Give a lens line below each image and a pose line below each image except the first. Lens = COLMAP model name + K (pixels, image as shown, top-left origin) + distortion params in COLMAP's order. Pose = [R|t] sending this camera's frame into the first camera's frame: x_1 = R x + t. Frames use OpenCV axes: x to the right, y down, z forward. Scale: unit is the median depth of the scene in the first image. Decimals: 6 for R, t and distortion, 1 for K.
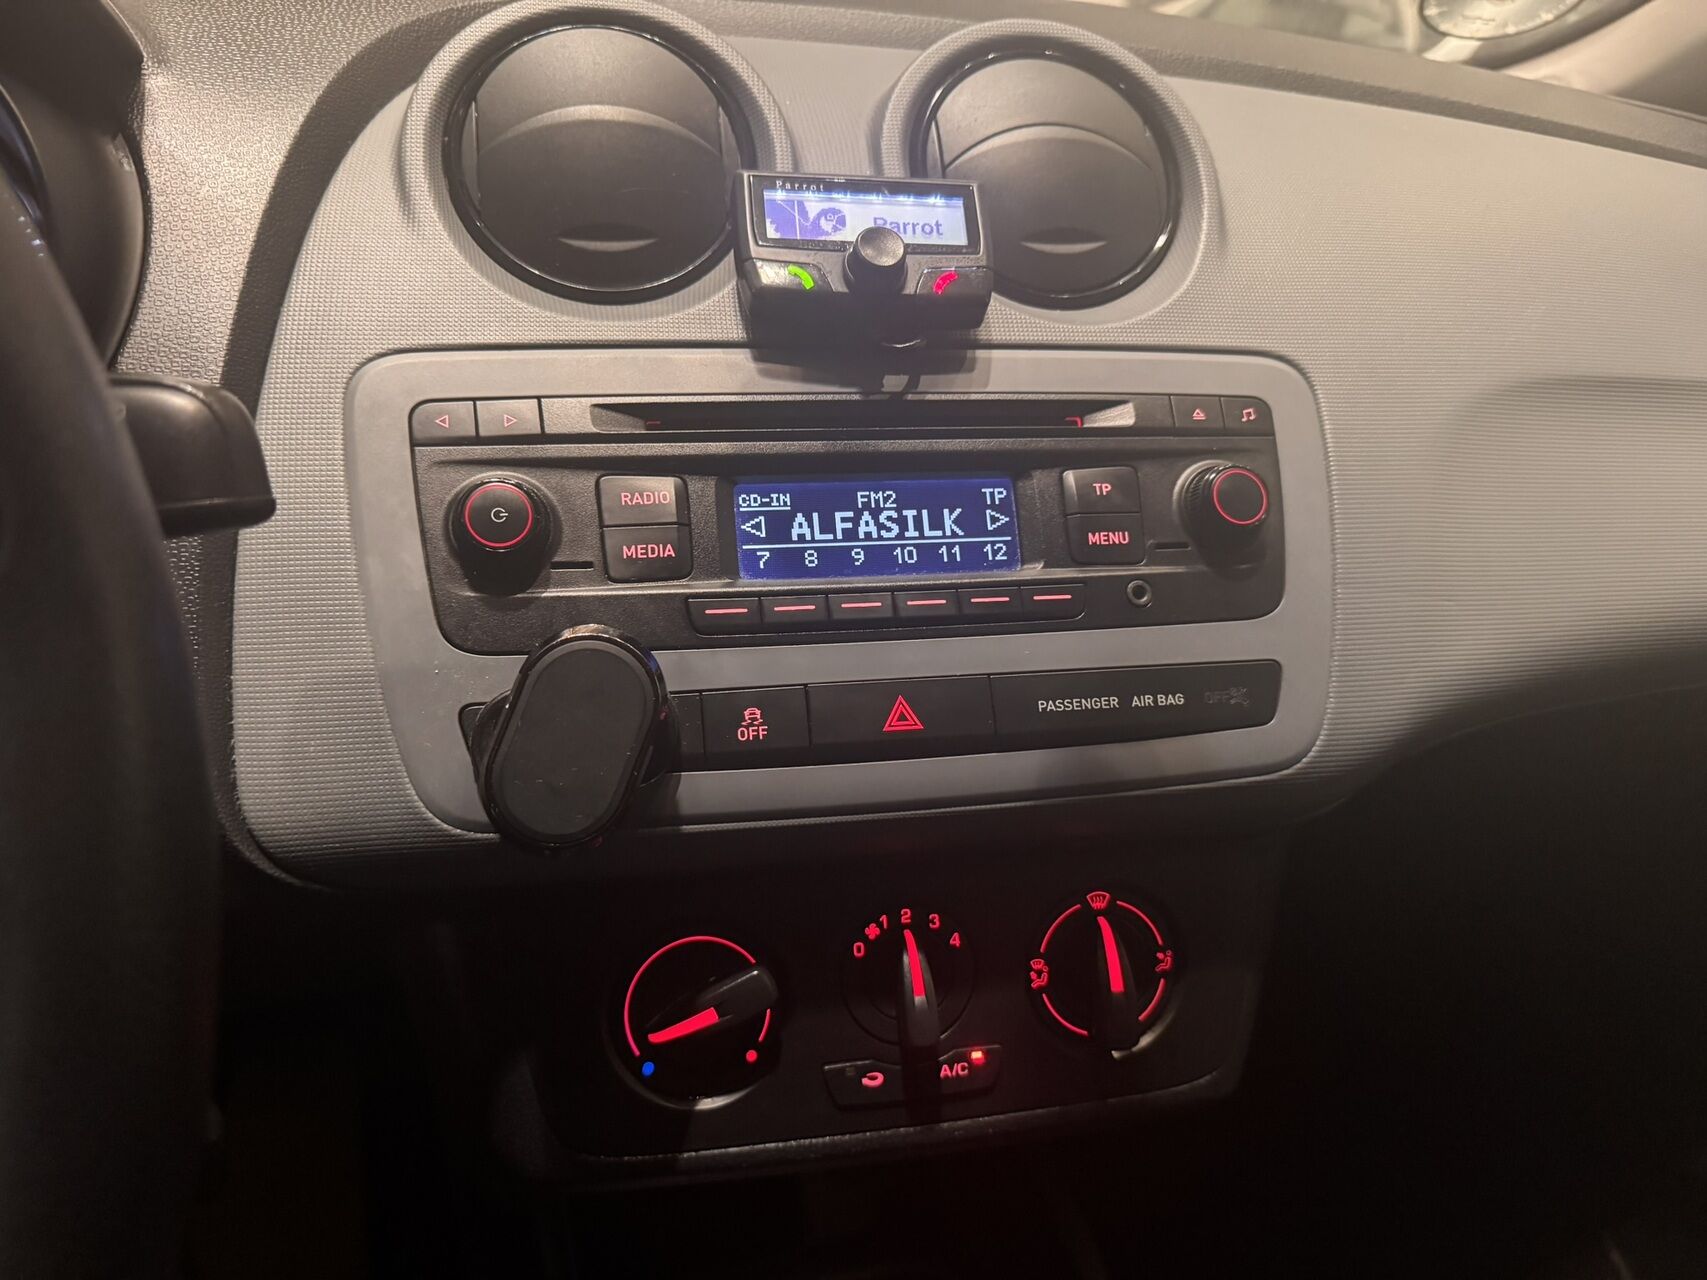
lens RADIAL K [[1224.2, 0, 853.5], [0, 1224.2, 640.0], [0, 0, 1]] dist [0.125916, -0.247561]
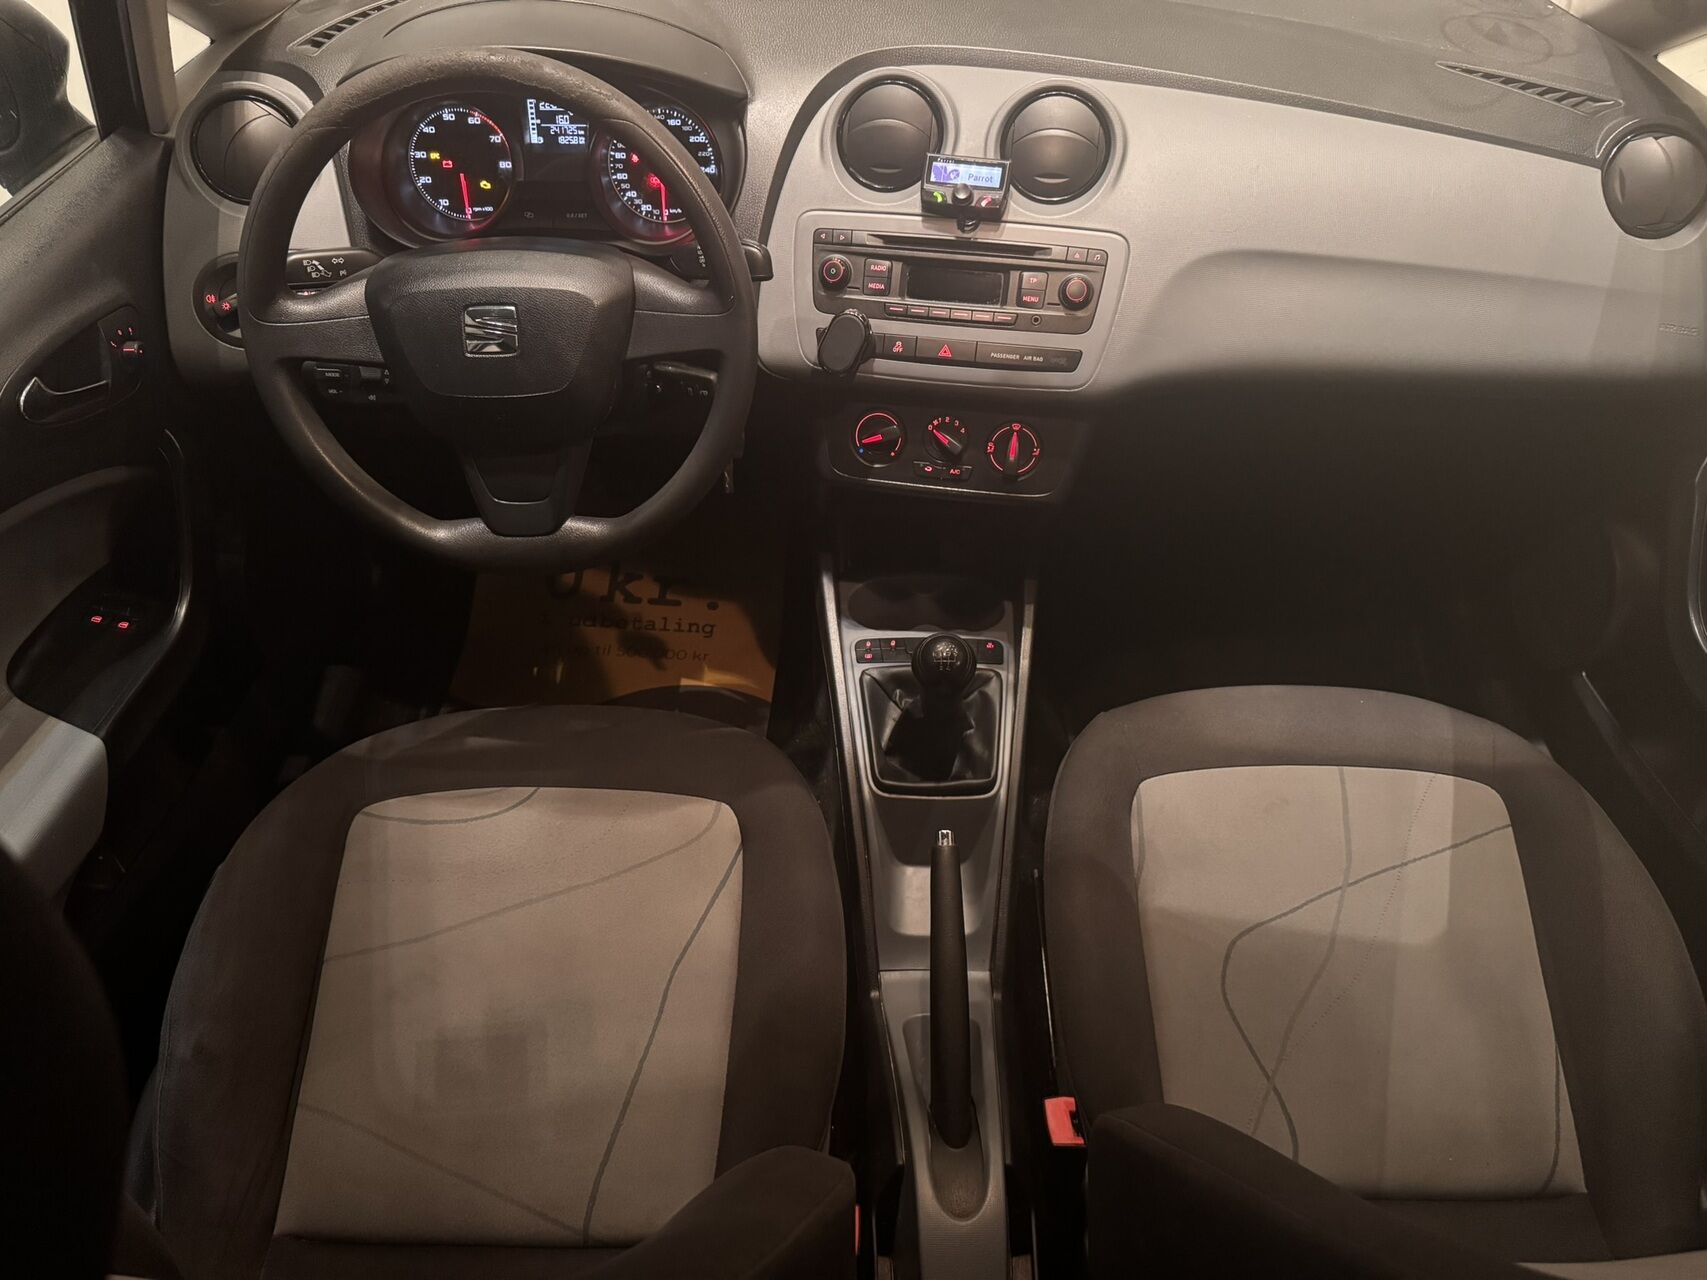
lens RADIAL K [[1224.2, 0, 853.5], [0, 1224.2, 640.0], [0, 0, 1]] dist [0.125916, -0.247561]
pose [[0.916156, 0.225618, -0.331292, 1.003148], [-0.116839, 0.940961, 0.317711, -0.210114], [0.383415, -0.252365, 0.888428, -2.011539]]
